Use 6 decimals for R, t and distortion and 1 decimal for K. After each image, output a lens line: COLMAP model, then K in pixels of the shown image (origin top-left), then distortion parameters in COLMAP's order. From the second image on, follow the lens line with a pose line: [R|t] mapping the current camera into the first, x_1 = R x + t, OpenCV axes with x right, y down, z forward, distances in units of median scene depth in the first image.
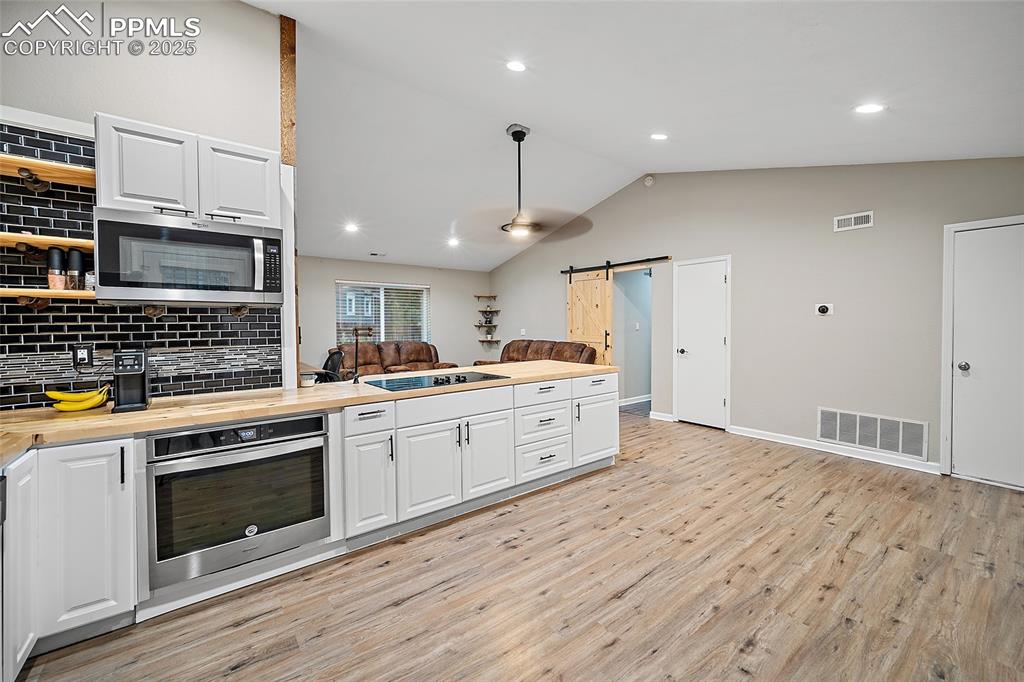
lens RADIAL K [[408.9, 0, 508.0], [0, 408.9, 331.3], [0, 0, 1]] dist [0.000235, 0.000655]
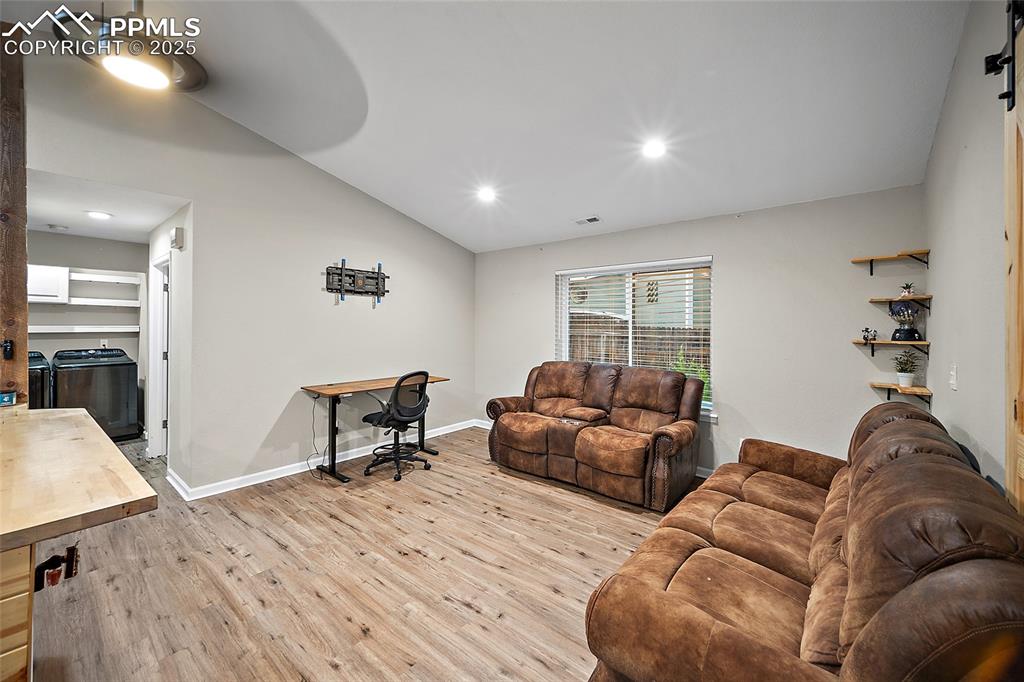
lens RADIAL K [[408.7, 0, 511.0], [0, 408.7, 328.2], [0, 0, 1]] dist [-0.002528, -0.000368]
pose [[0.217877, 0.009718, -0.975928, 0.623148], [-0.021884, 0.999748, 0.005069, -0.066223], [0.975731, 0.020252, 0.218034, 1.837035]]
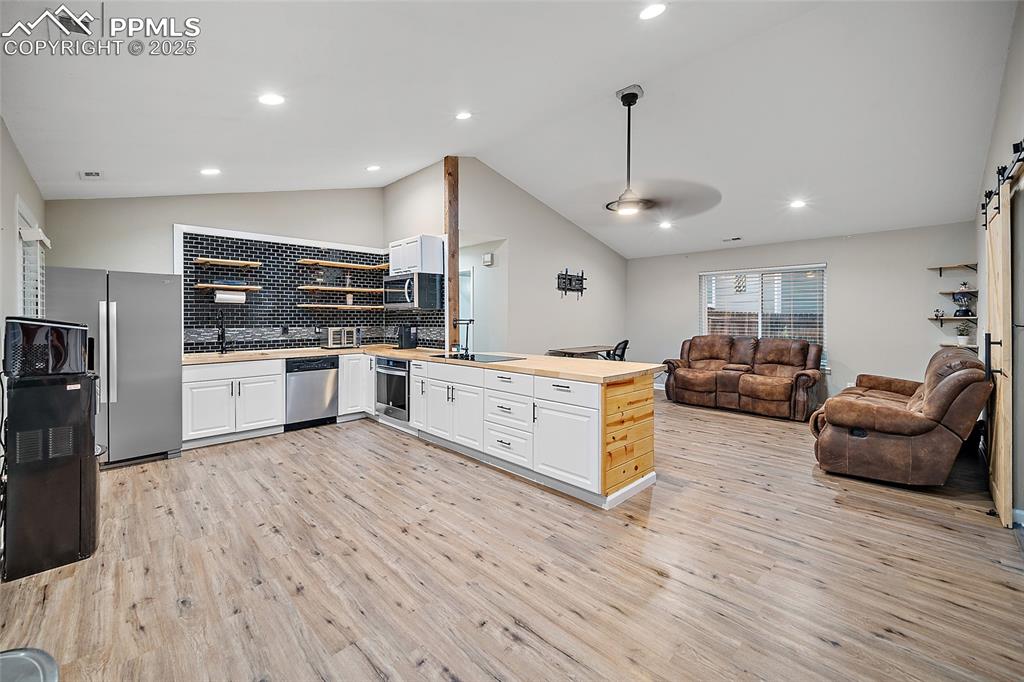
lens RADIAL K [[412.6, 0, 509.7], [0, 412.6, 320.5], [0, 0, 1]] dist [-0.002125, 0.000015]
pose [[0.119231, 0.013268, -0.992778, 1.293631], [-0.016253, 0.999803, 0.011410, -0.026110], [0.992733, 0.014775, 0.119424, 0.979984]]
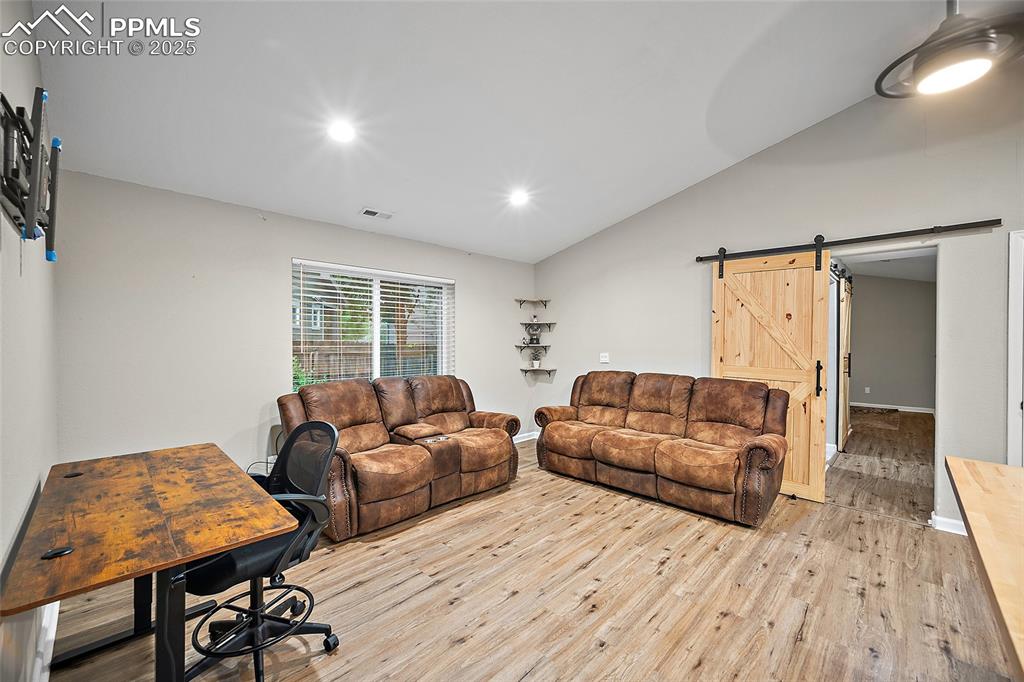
lens RADIAL K [[408.6, 0, 507.8], [0, 408.6, 341.4], [0, 0, 1]] dist [-0.000629, -0.000067]
pose [[0.989945, 0.006584, 0.141297, -0.544882], [-0.004923, 0.999915, -0.012102, -0.041663], [-0.141365, 0.011284, 0.989893, 1.098184]]
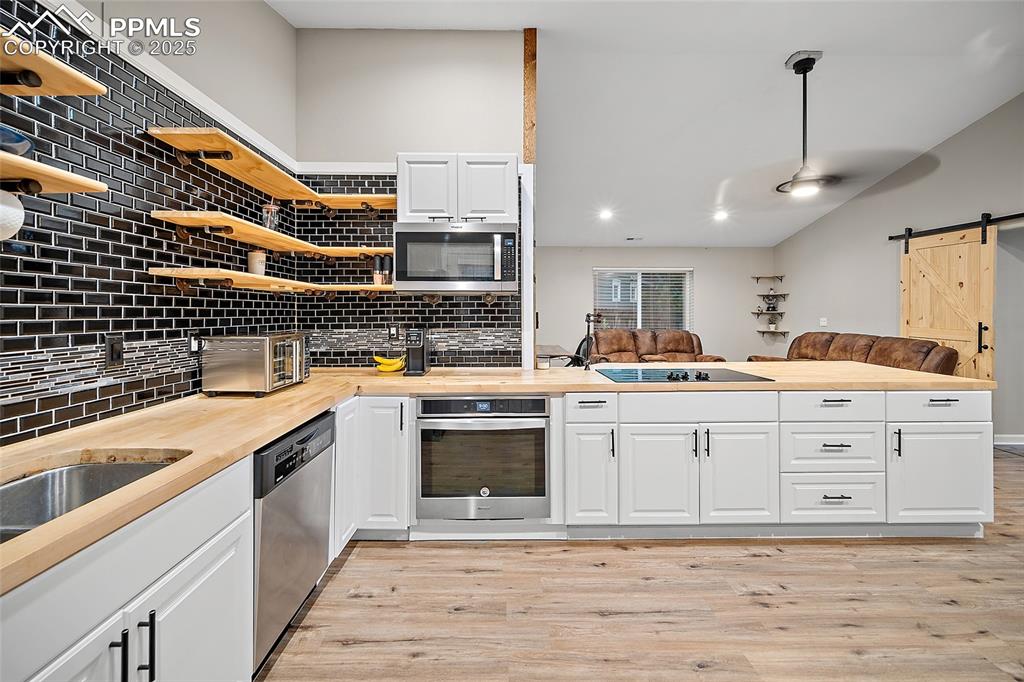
lens RADIAL K [[417.0, 0, 507.5], [0, 417.0, 313.1], [0, 0, 1]] dist [0.000432, 0.000193]
pose [[0.803197, 0.009257, -0.595641, 0.073623], [-0.016076, 0.999852, -0.006138, -0.001230], [0.595496, 0.014505, 0.803227, 0.073005]]
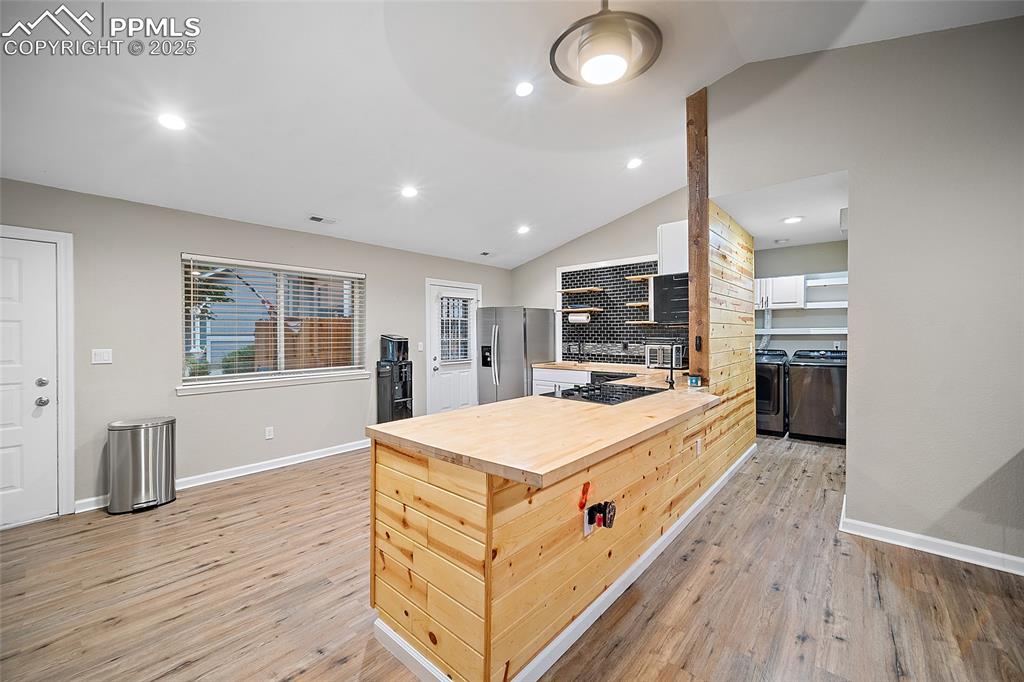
lens RADIAL K [[405.6, 0, 510.1], [0, 405.6, 337.4], [0, 0, 1]] dist [-0.002954, -0.000130]
pose [[-0.979890, 0.011139, -0.199225, 0.263176], [0.006105, 0.999647, 0.025862, -0.040542], [0.199443, 0.024126, -0.979612, 1.978426]]
